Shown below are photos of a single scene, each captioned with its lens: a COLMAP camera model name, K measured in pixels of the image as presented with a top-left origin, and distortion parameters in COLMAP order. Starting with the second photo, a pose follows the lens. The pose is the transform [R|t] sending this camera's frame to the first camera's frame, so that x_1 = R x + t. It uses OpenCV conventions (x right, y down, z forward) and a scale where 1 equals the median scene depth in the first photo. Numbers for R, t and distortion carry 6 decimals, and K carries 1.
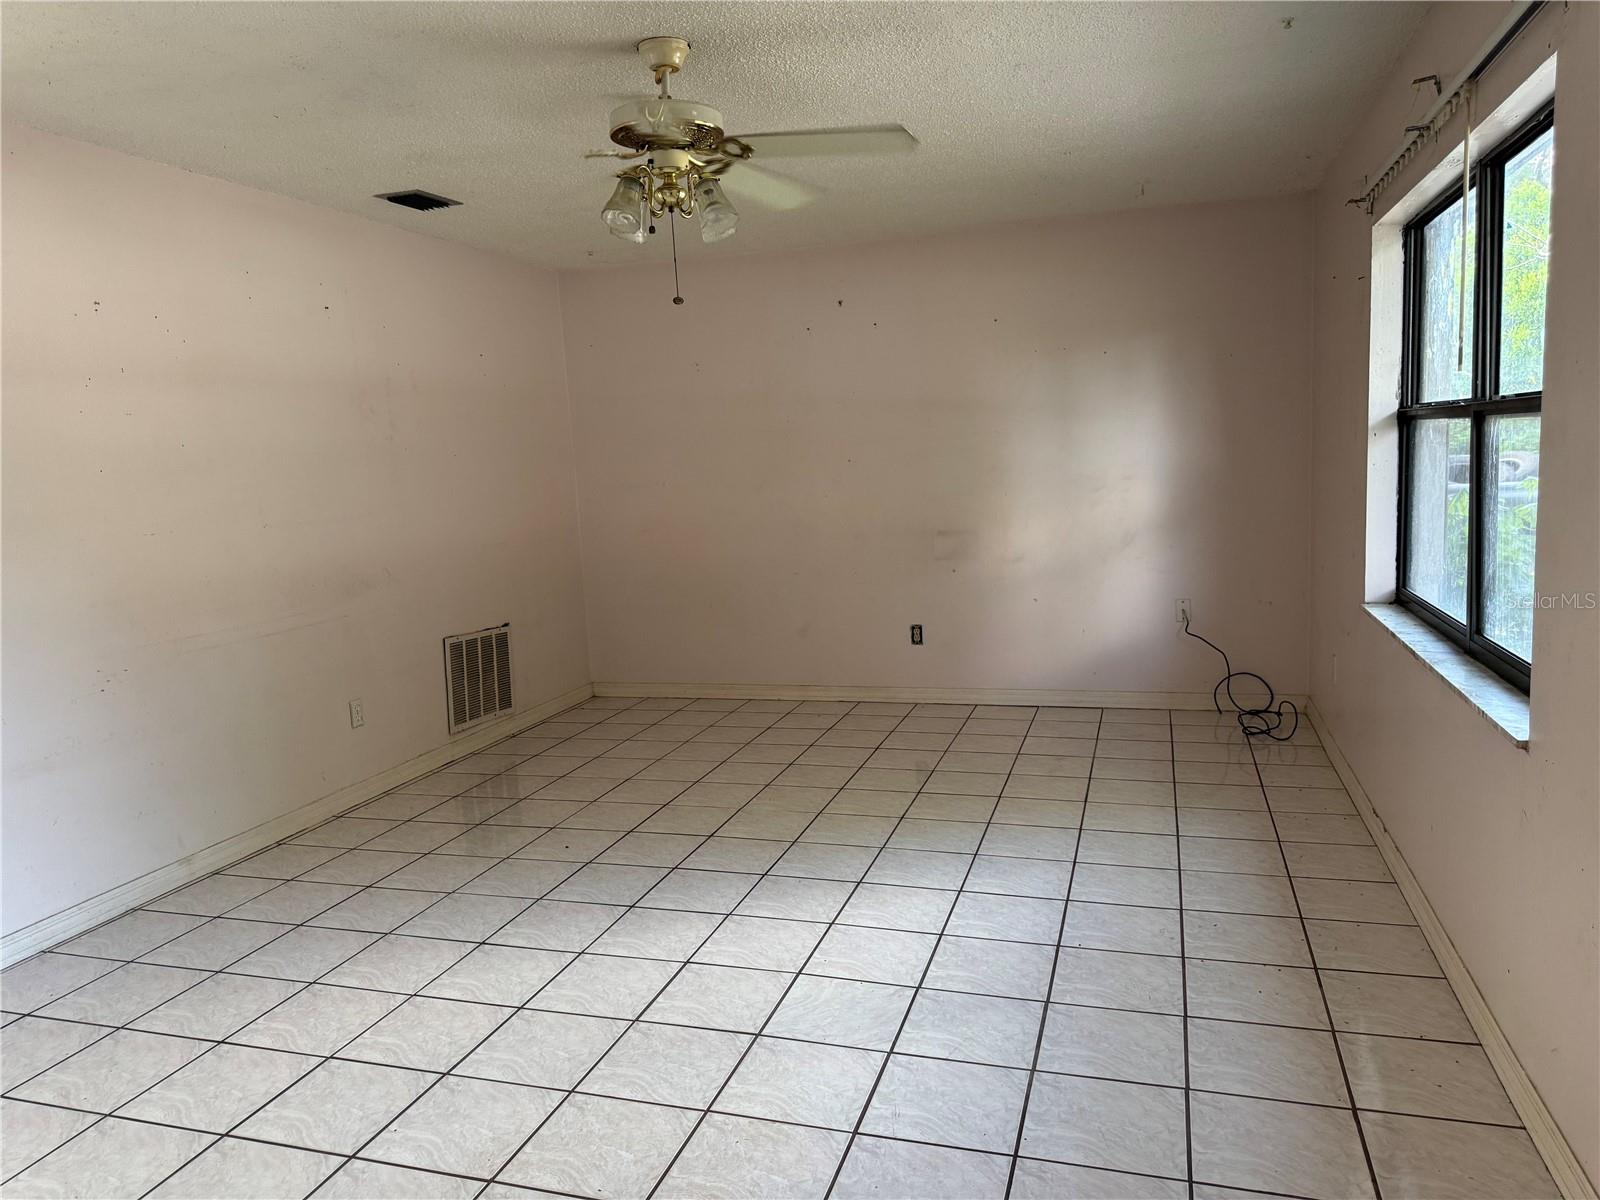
lens RADIAL K [[1148.9, 0, 795.1], [0, 1148.9, 592.6], [0, 0, 1]] dist [0.076620, -0.068228]
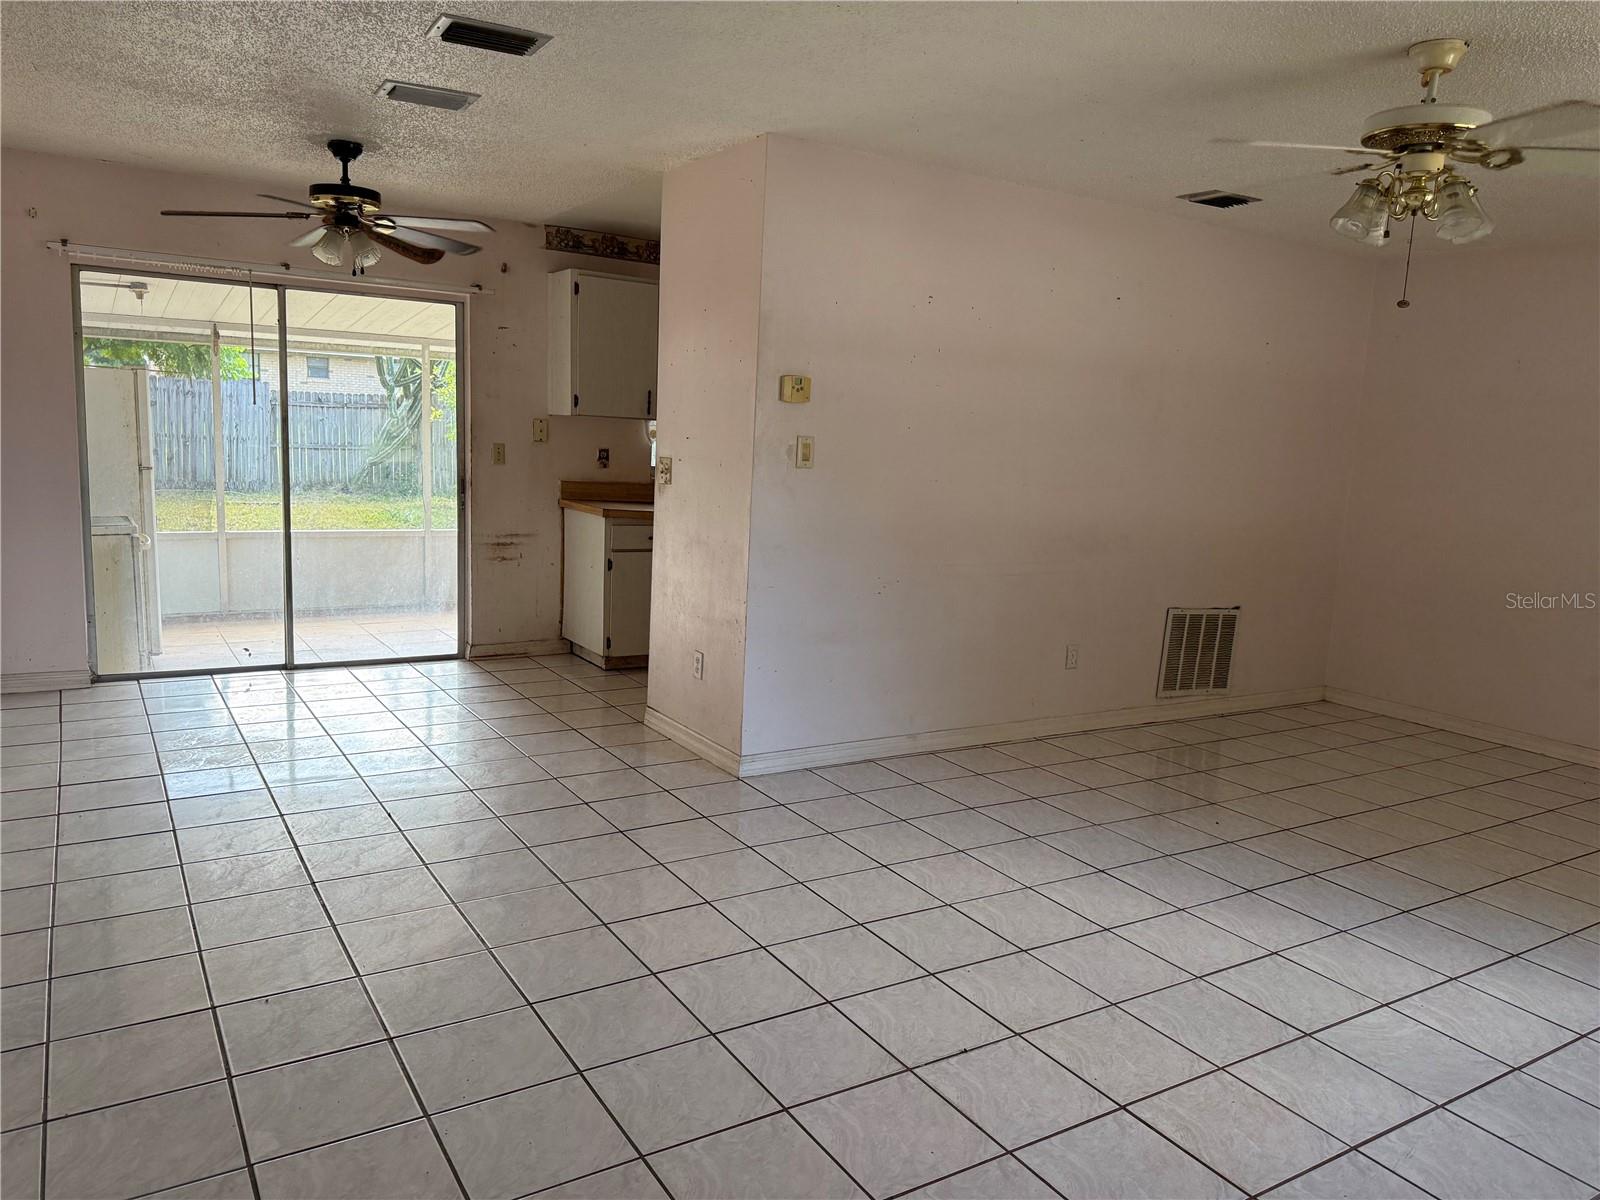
lens RADIAL K [[1147.9, 0, 800.0], [0, 1147.9, 600.0], [0, 0, 1]] dist [-0.008644, 0.000298]
pose [[0.761591, 0.184679, -0.621186, 0.142604], [-0.166764, 0.982105, 0.087523, -0.006418], [0.626234, 0.036935, 0.778760, -0.060287]]
